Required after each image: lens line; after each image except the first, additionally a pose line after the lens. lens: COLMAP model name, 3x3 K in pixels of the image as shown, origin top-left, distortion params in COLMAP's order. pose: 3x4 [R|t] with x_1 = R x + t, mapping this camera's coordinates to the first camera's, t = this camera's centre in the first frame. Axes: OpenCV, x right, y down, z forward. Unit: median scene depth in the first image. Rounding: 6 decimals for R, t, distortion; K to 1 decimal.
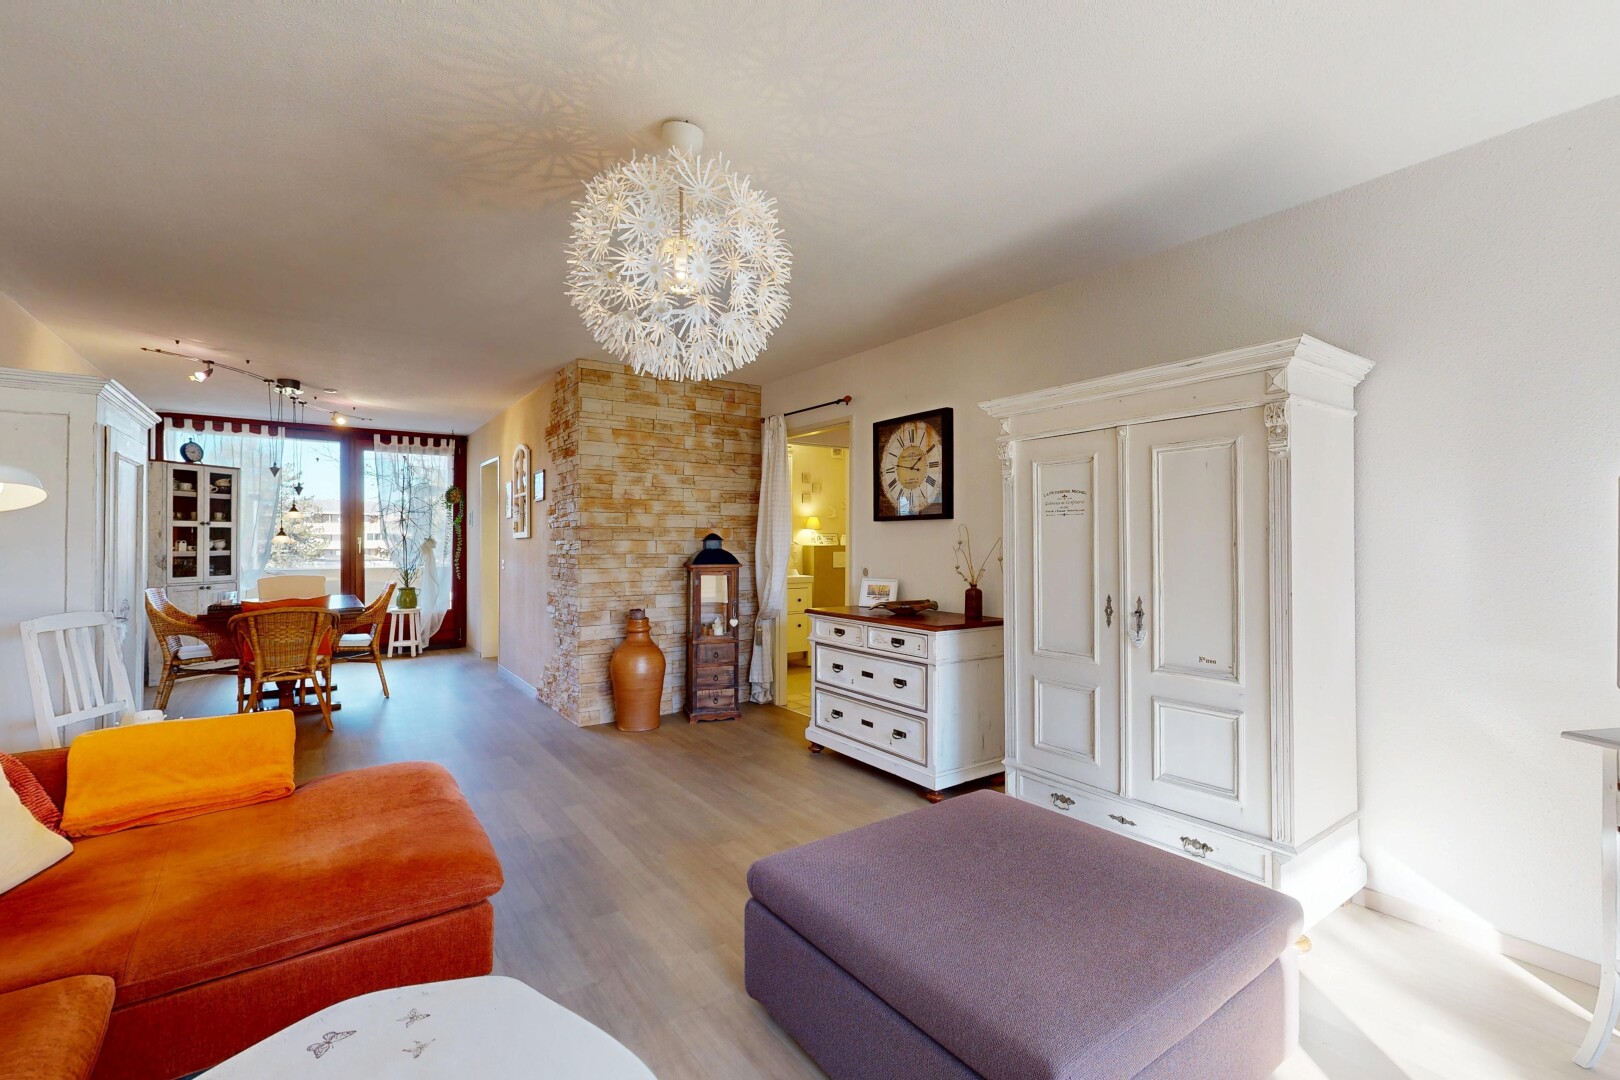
lens RADIAL K [[705.9, 0, 806.5], [0, 705.9, 542.0], [0, 0, 1]] dist [0.000406, 0.000032]
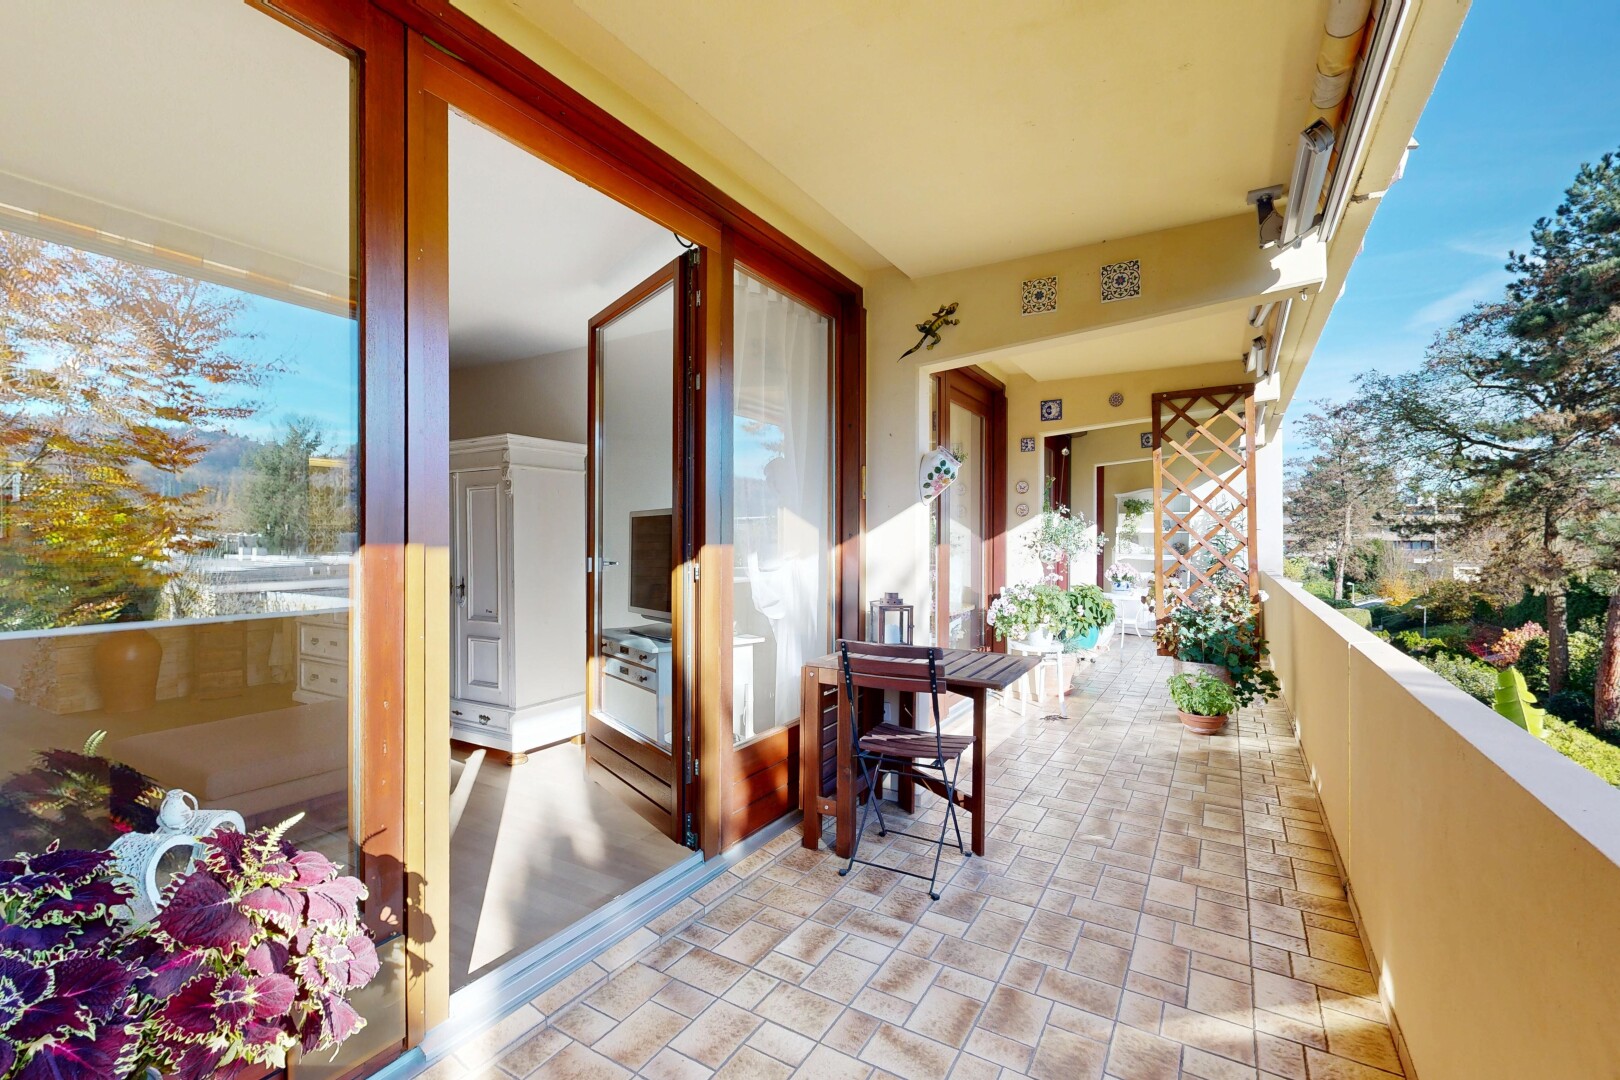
lens RADIAL K [[705.9, 0, 806.5], [0, 705.9, 542.0], [0, 0, 1]] dist [0.000406, 0.000032]
pose [[0.913116, -0.001603, 0.407696, 0.268383], [0.000358, 0.999995, 0.003129, -0.004147], [-0.407699, -0.002711, 0.913112, -0.425417]]
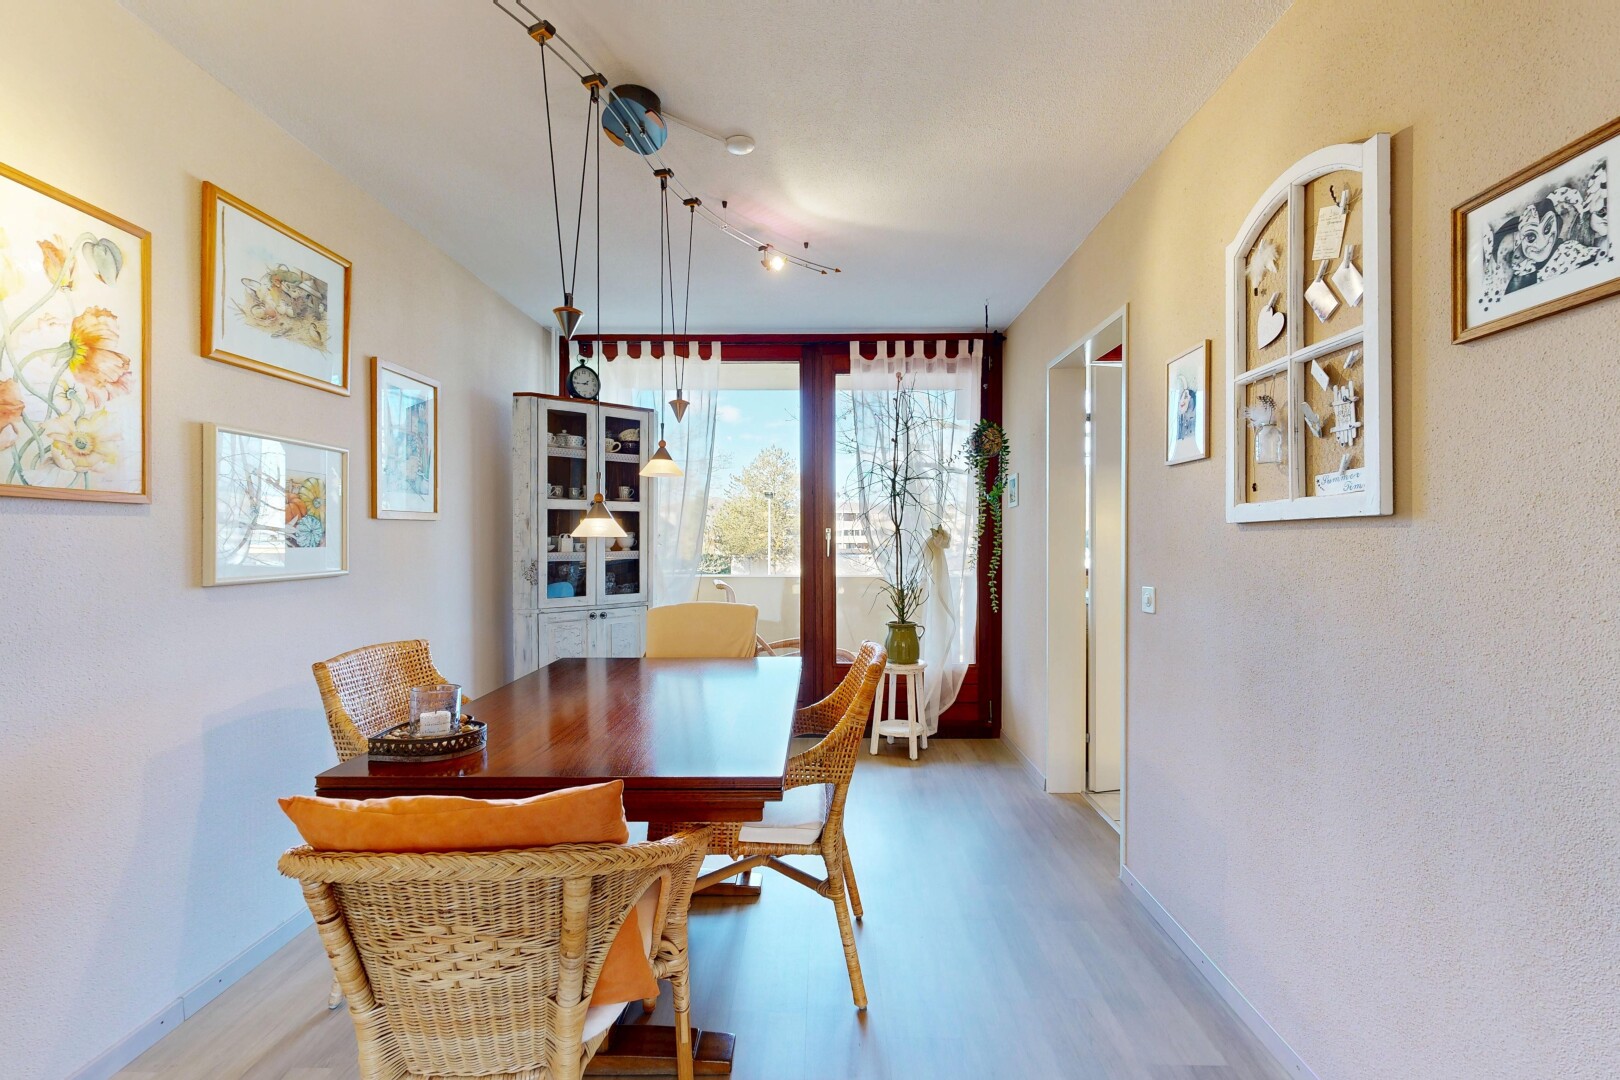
lens RADIAL K [[705.9, 0, 806.5], [0, 705.9, 542.0], [0, 0, 1]] dist [0.000406, 0.000032]
pose [[0.806569, 0.003845, -0.591127, -0.315950], [-0.000631, 0.999984, 0.005643, 0.001195], [0.591139, -0.004178, 0.806559, 0.539080]]
